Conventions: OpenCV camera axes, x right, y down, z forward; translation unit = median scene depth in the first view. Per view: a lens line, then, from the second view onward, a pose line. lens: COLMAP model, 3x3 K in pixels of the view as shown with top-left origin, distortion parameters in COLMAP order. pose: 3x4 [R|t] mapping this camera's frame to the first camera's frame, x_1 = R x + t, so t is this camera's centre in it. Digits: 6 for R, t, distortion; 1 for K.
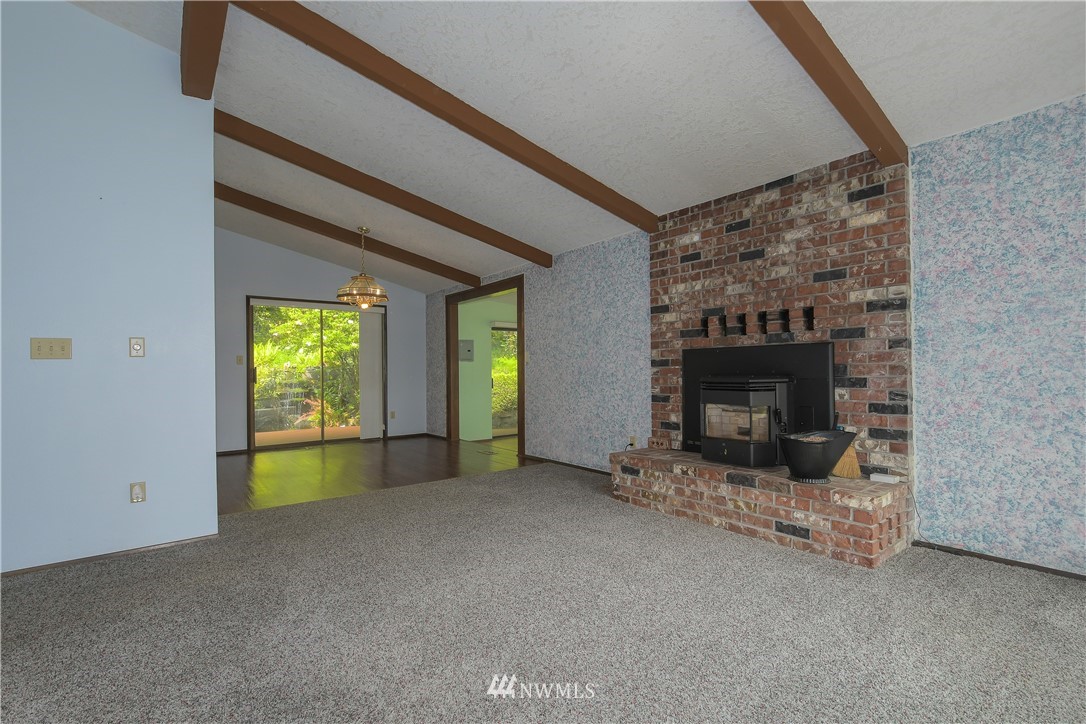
lens RADIAL K [[489.9, 0, 543.0], [0, 489.9, 362.0], [0, 0, 1]] dist [0.000050, -0.000414]
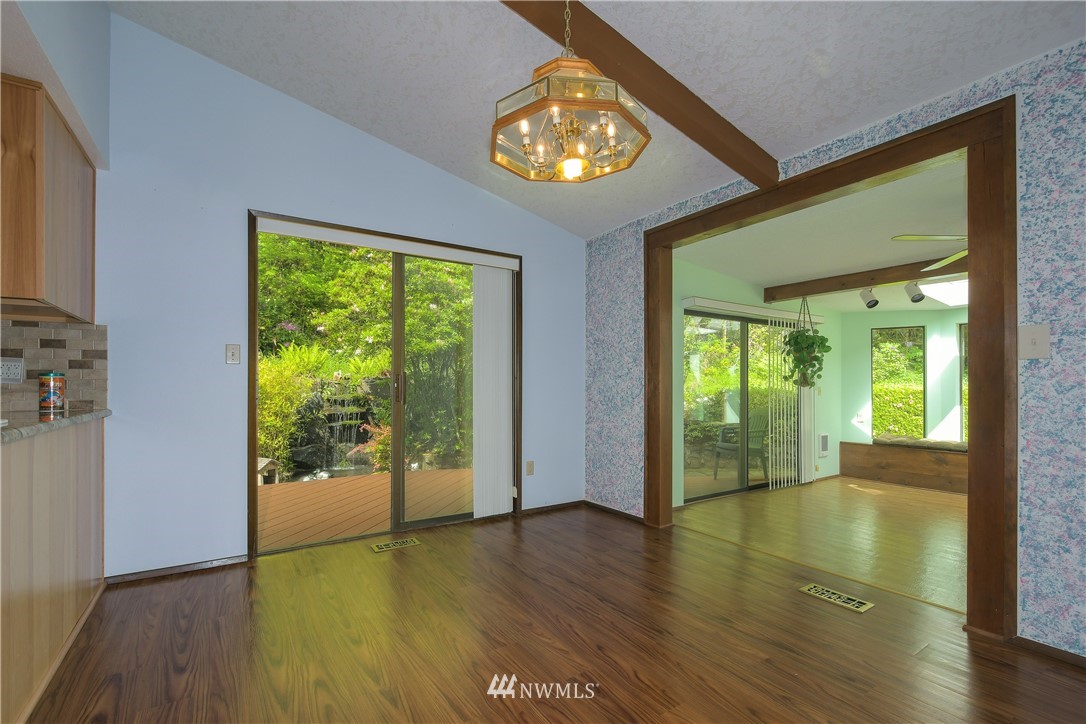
lens RADIAL K [[471.6, 0, 536.9], [0, 471.6, 376.9], [0, 0, 1]] dist [0.000011, -0.000051]
pose [[0.996328, 0.007472, -0.085296, -0.497457], [-0.007501, 0.999972, -0.000018, 0.022266], [0.085294, 0.000658, 0.996356, 0.968510]]
